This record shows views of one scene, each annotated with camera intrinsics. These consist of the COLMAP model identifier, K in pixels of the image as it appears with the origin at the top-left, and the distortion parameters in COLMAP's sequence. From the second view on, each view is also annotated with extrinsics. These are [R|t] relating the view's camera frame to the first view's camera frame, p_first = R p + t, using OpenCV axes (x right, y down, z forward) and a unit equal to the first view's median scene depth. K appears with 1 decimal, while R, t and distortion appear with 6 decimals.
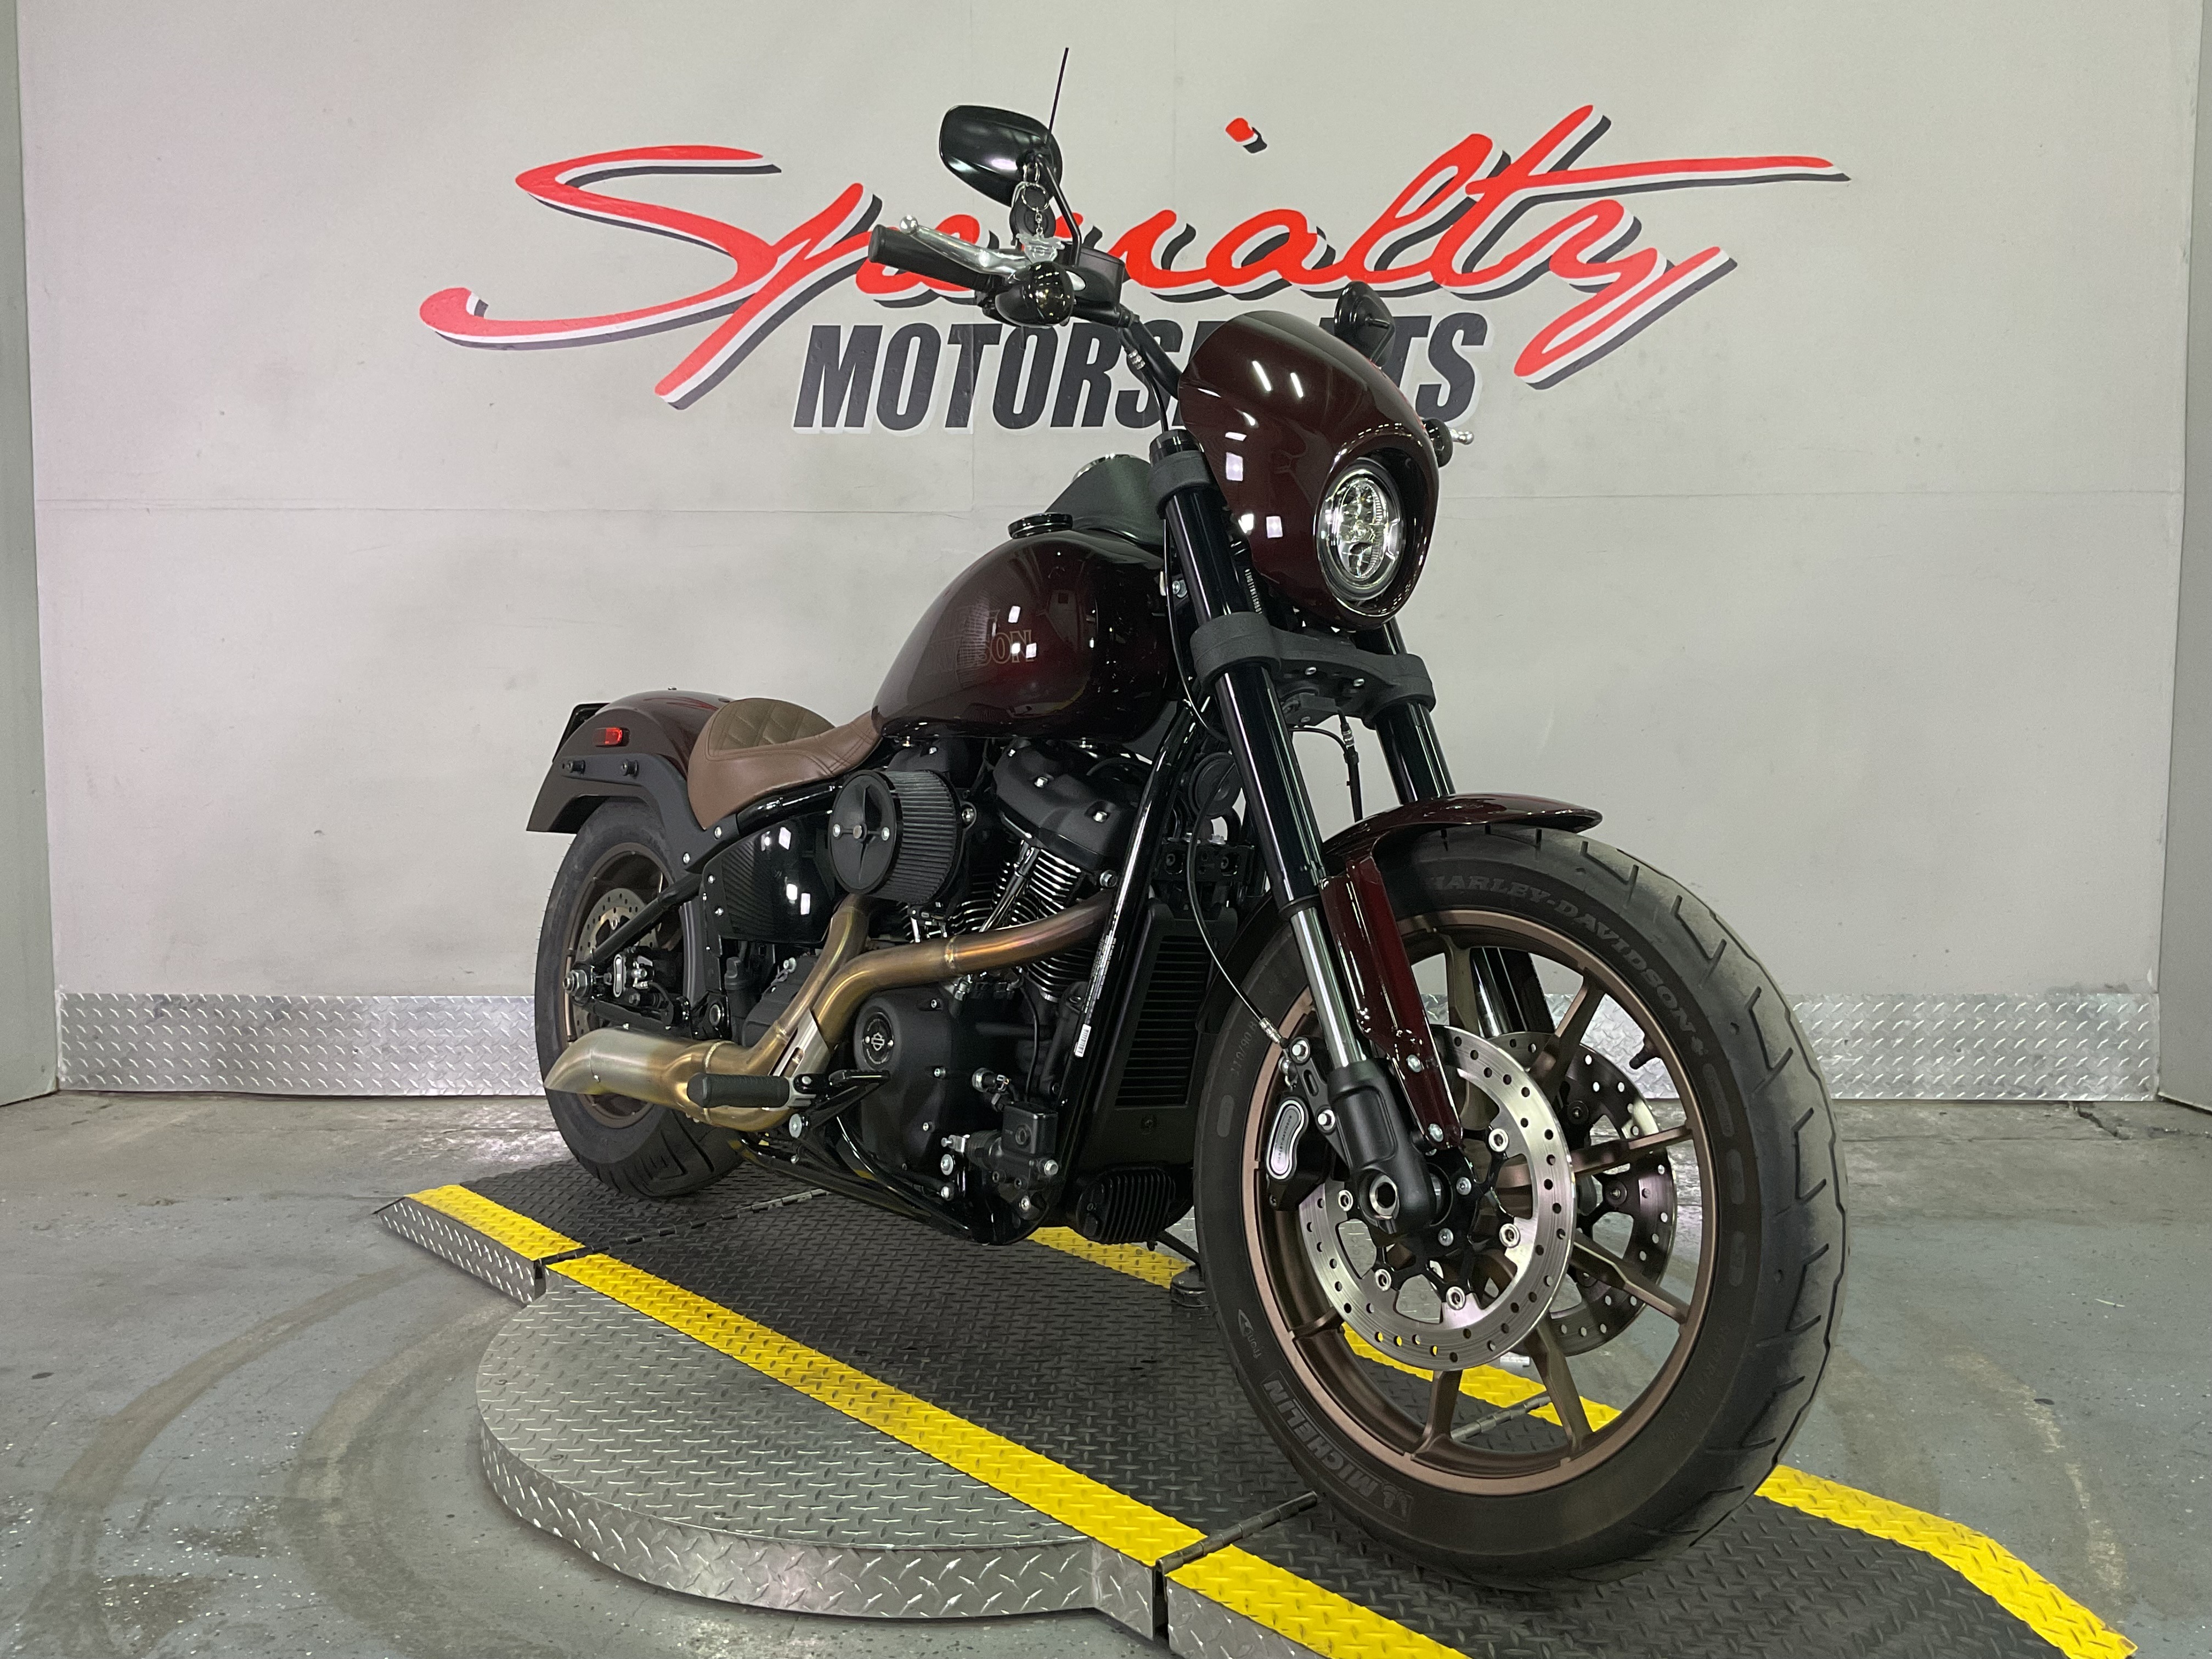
lens RADIAL K [[1971.8, 0, 1104.7], [0, 1971.8, 834.4], [0, 0, 1]] dist [0.138068, -0.299518]
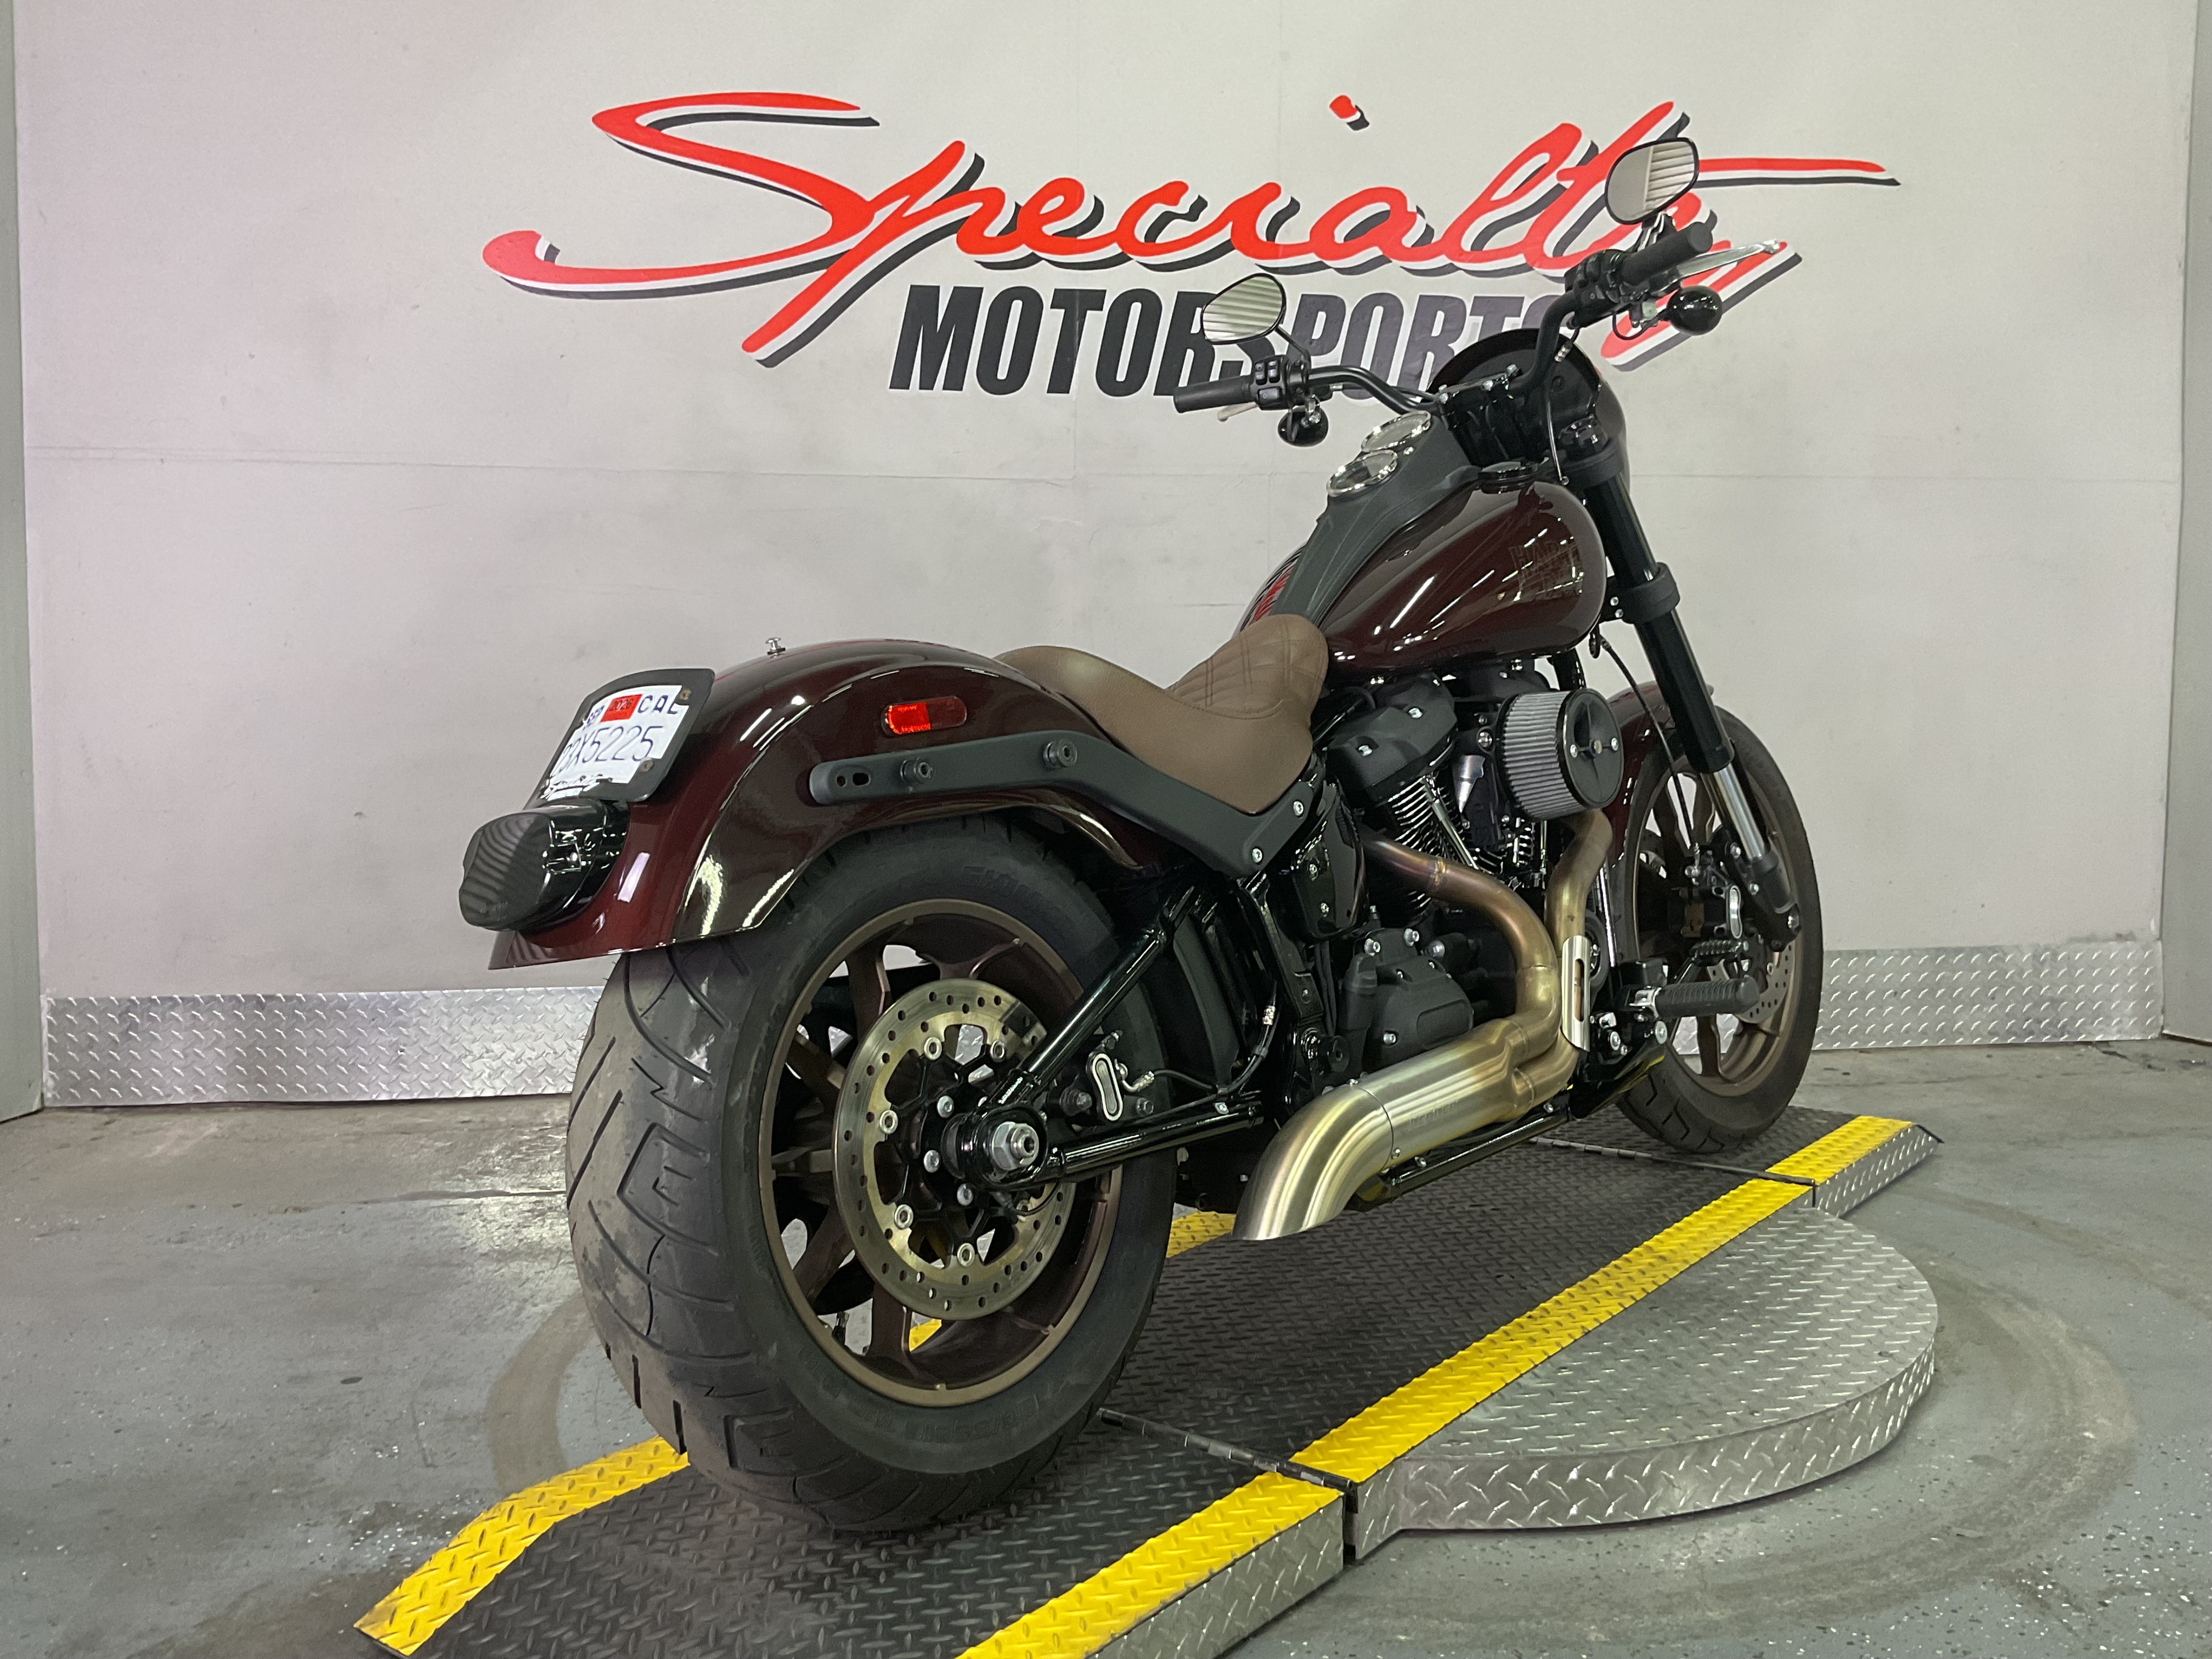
lens RADIAL K [[1995.5, 0, 1102.8], [0, 1995.5, 832.1], [0, 0, 1]] dist [0.135192, -0.289317]
pose [[0.981920, -0.012260, 0.188898, -0.249476], [0.015380, 0.999768, -0.015060, 0.028367], [-0.188669, 0.017692, 0.981881, 0.022528]]
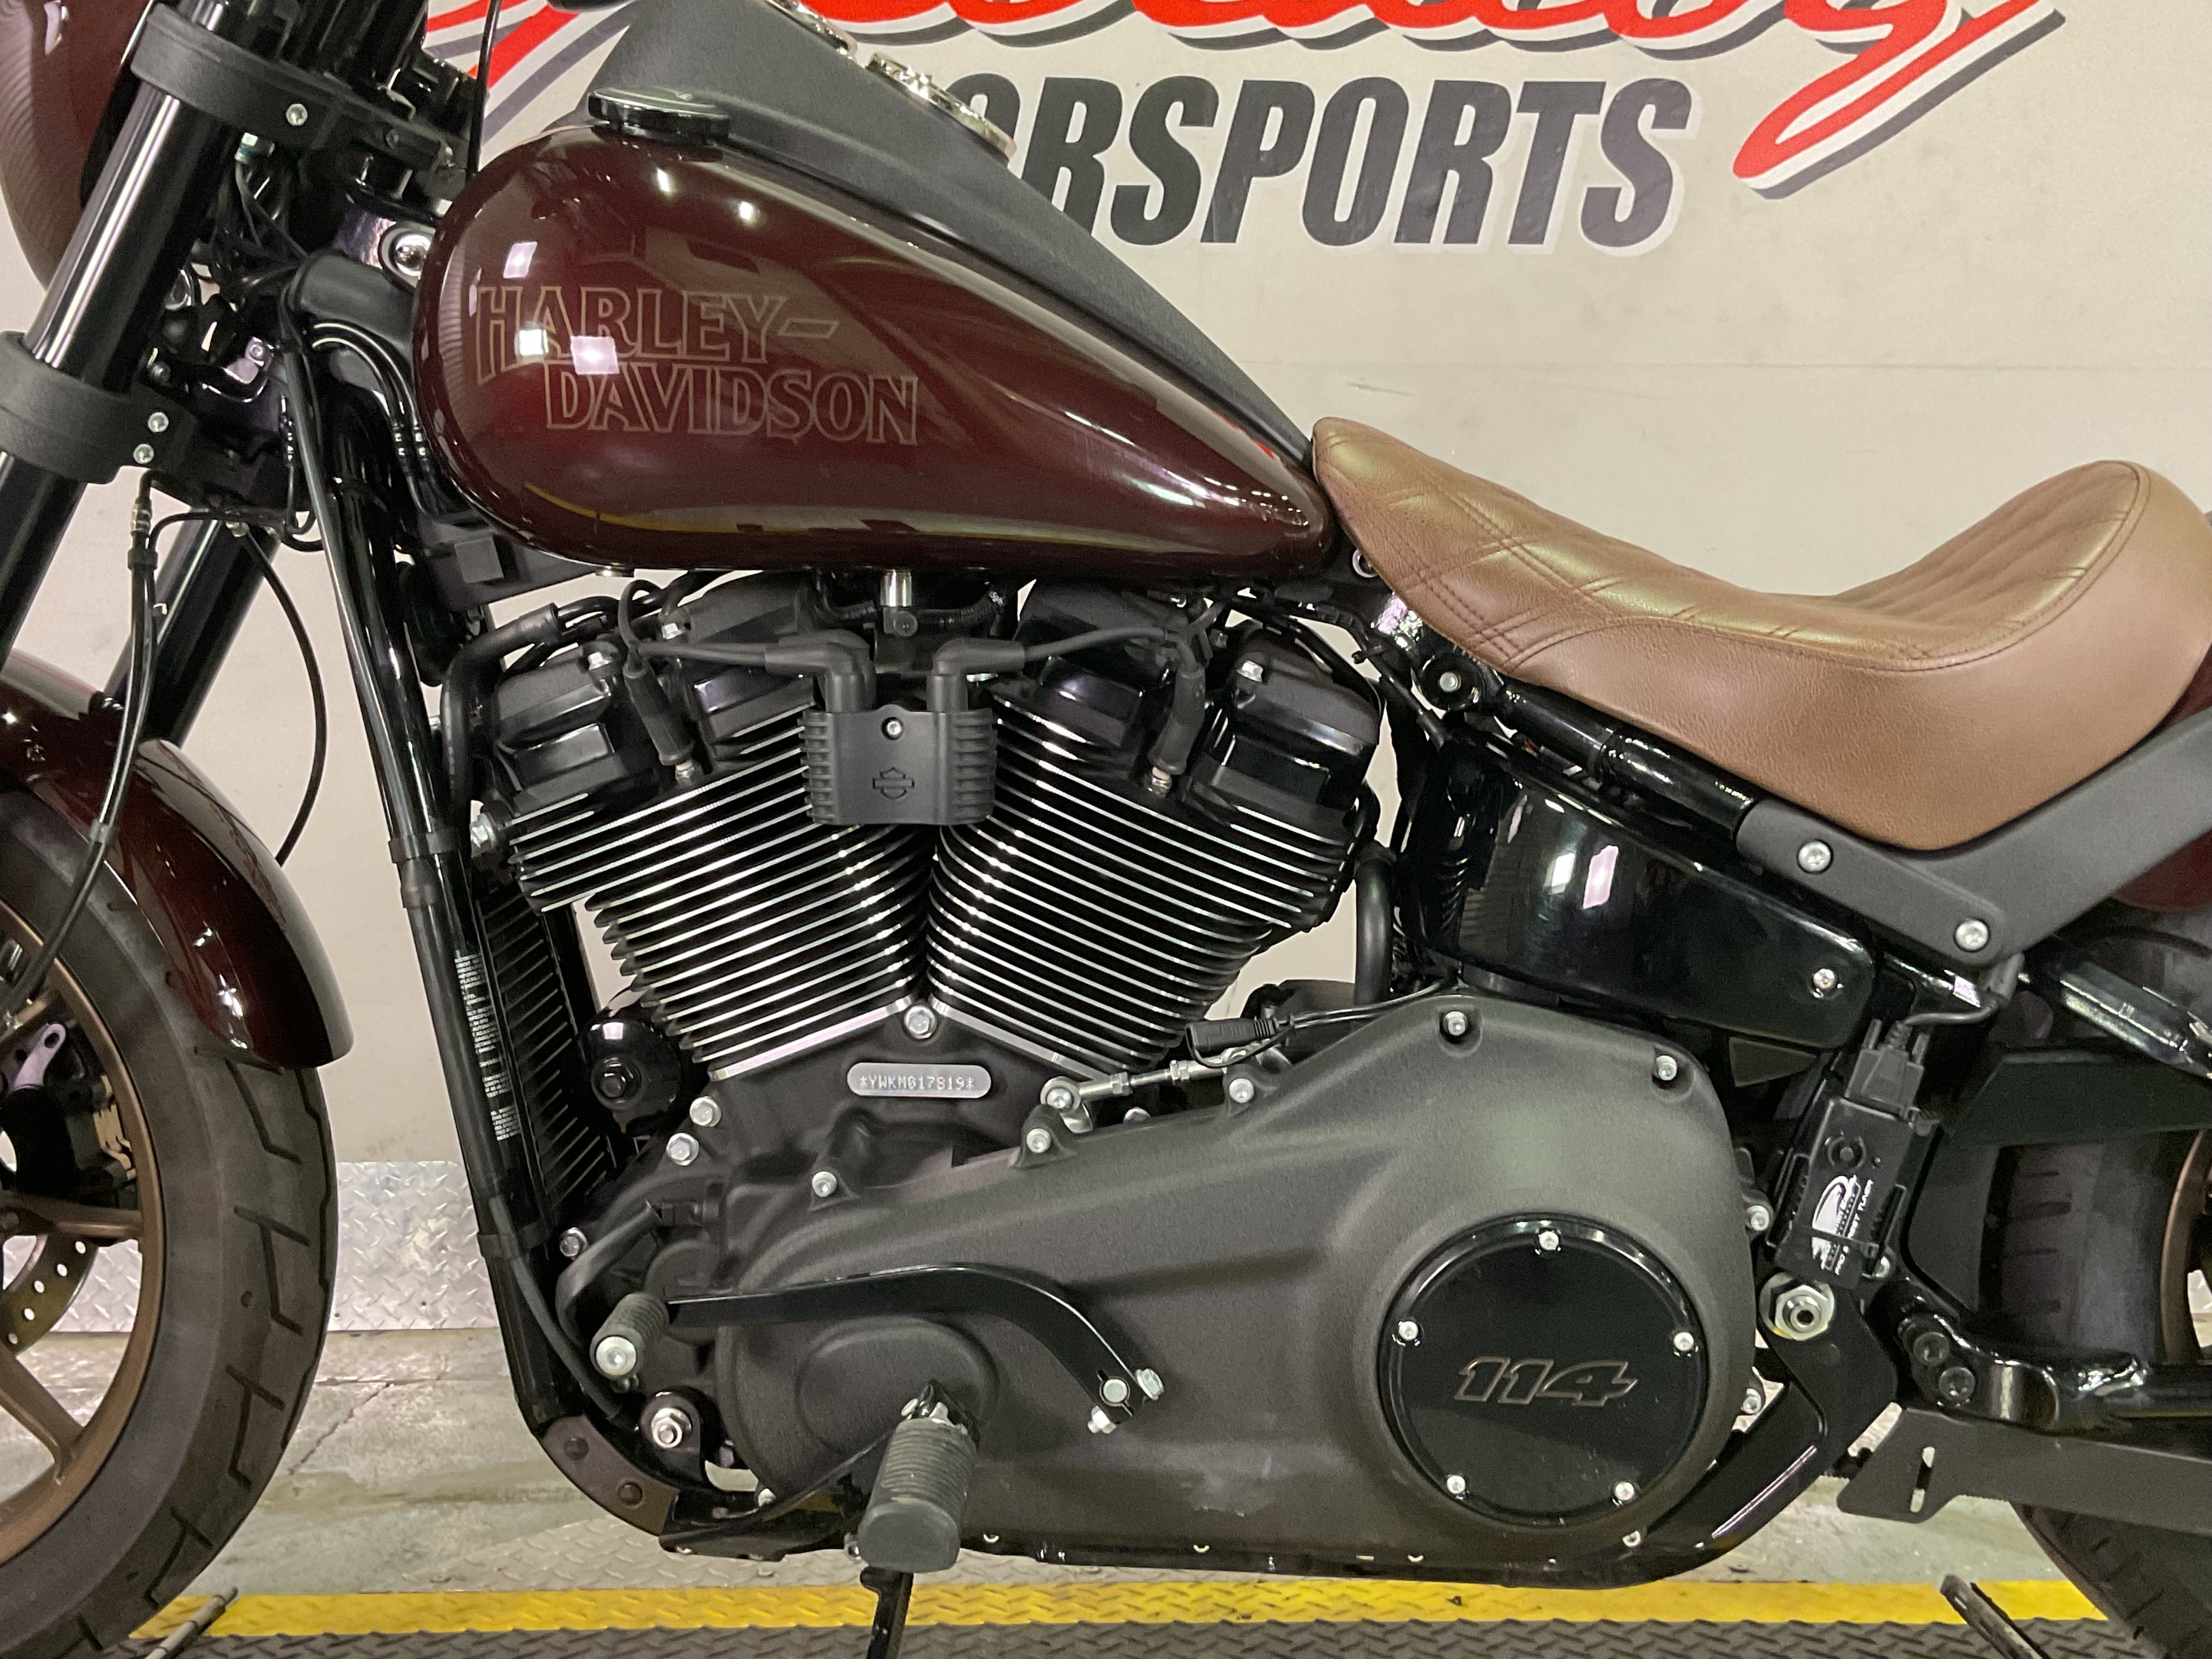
lens RADIAL K [[2386.1, 0, 1101.5], [0, 2386.1, 828.3], [0, 0, 1]] dist [0.162954, -0.386758]
pose [[0.995651, 0.009671, 0.092655, -0.067610], [-0.001999, 0.996586, -0.082539, 0.044041], [-0.093137, 0.081995, 0.992271, 0.260313]]
